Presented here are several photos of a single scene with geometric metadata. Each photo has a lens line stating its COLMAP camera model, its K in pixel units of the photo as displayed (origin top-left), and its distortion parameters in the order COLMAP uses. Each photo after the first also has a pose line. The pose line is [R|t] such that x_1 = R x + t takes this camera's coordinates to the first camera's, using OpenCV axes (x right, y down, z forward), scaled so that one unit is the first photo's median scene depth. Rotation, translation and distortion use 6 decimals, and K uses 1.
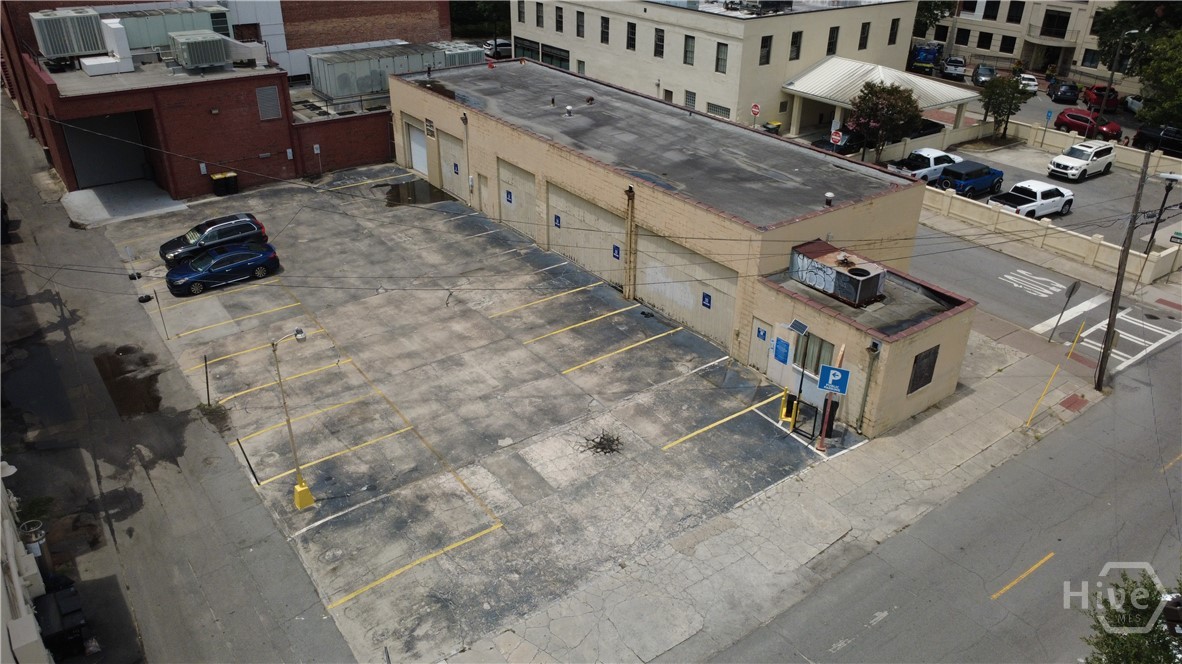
lens RADIAL K [[862.8, 0, 594.6], [0, 862.8, 330.8], [0, 0, 1]] dist [-0.002013, 0.000549]
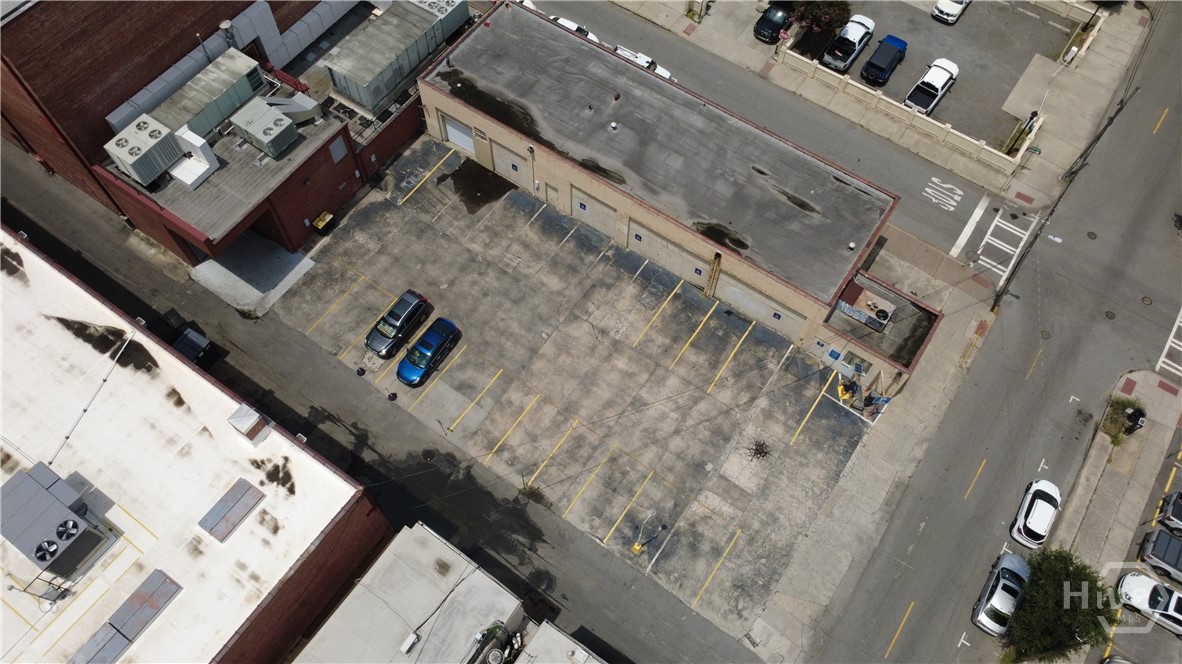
lens RADIAL K [[863.0, 0, 594.0], [0, 863.0, 330.8], [0, 0, 1]] dist [-0.000820, -0.000900]
pose [[0.945259, -0.284686, 0.159494, -0.444178], [0.147189, 0.808190, 0.570232, -0.959200], [-0.291239, -0.515541, 0.805852, -0.185954]]
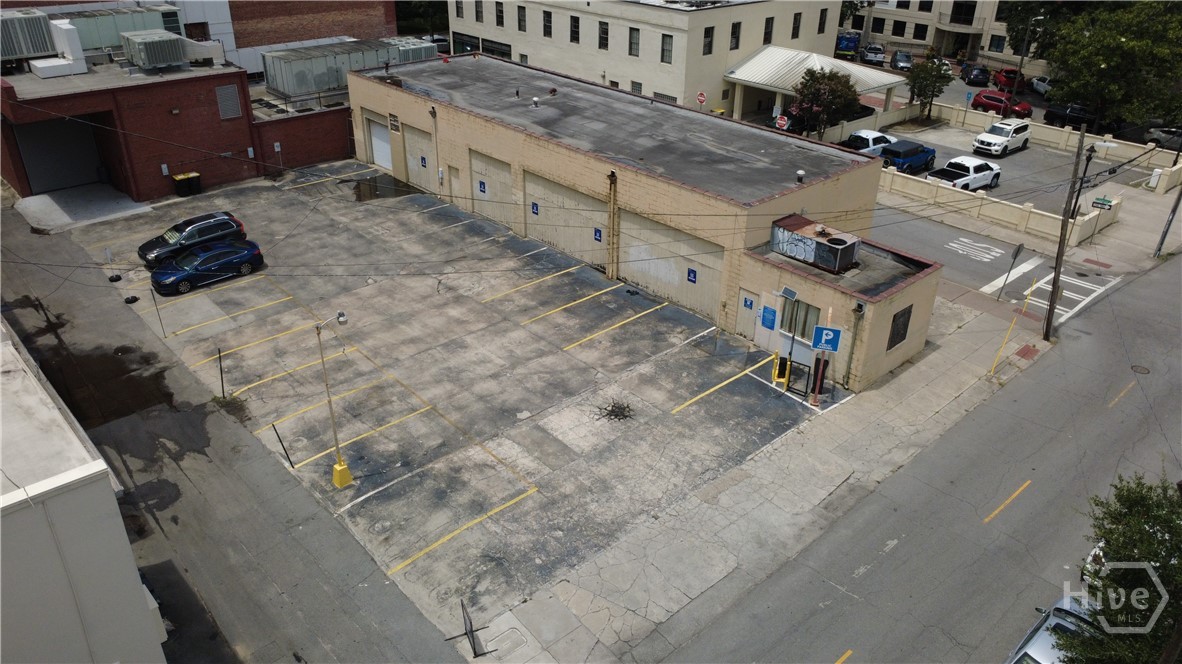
lens RADIAL K [[863.0, 0, 594.5], [0, 863.0, 330.2], [0, 0, 1]] dist [-0.000820, -0.000900]
pose [[0.994259, -0.049006, 0.095120, -0.093904], [0.048559, 0.998796, 0.007016, 0.018595], [-0.095349, -0.002356, 0.995441, -0.048036]]
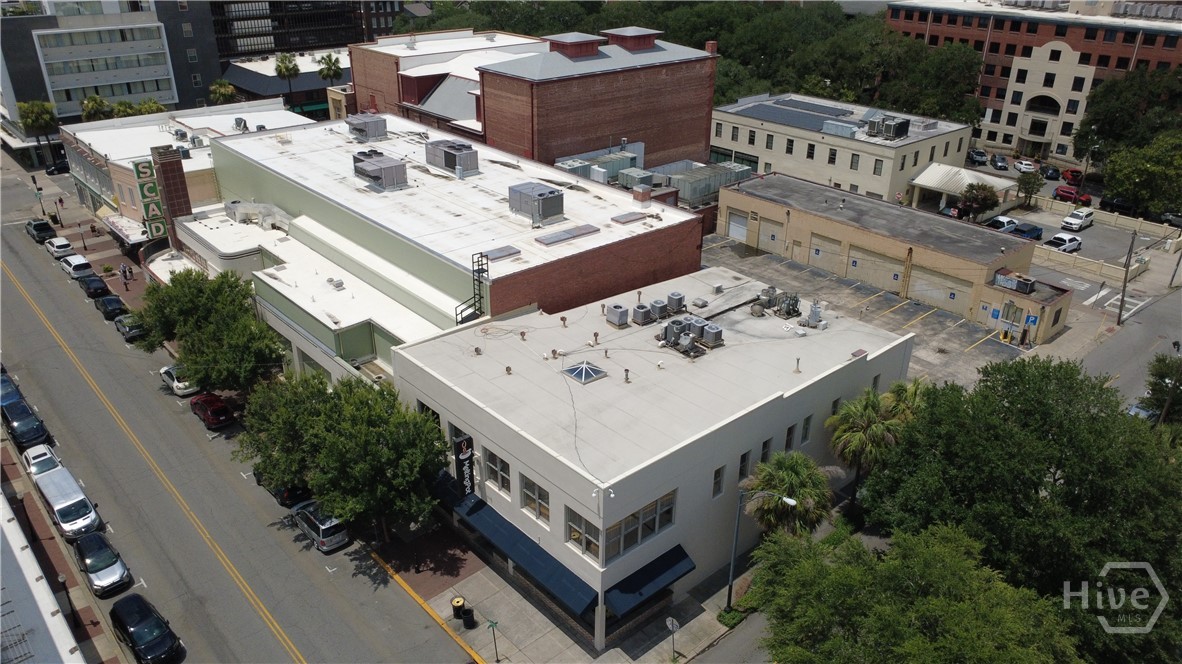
lens RADIAL K [[863.0, 0, 594.0], [0, 863.0, 331.6], [0, 0, 1]] dist [-0.000820, -0.000900]
pose [[0.995903, -0.043568, 0.079245, -1.010422], [0.046422, 0.998325, -0.034537, 0.095655], [-0.077608, 0.038074, 0.996257, -1.219485]]
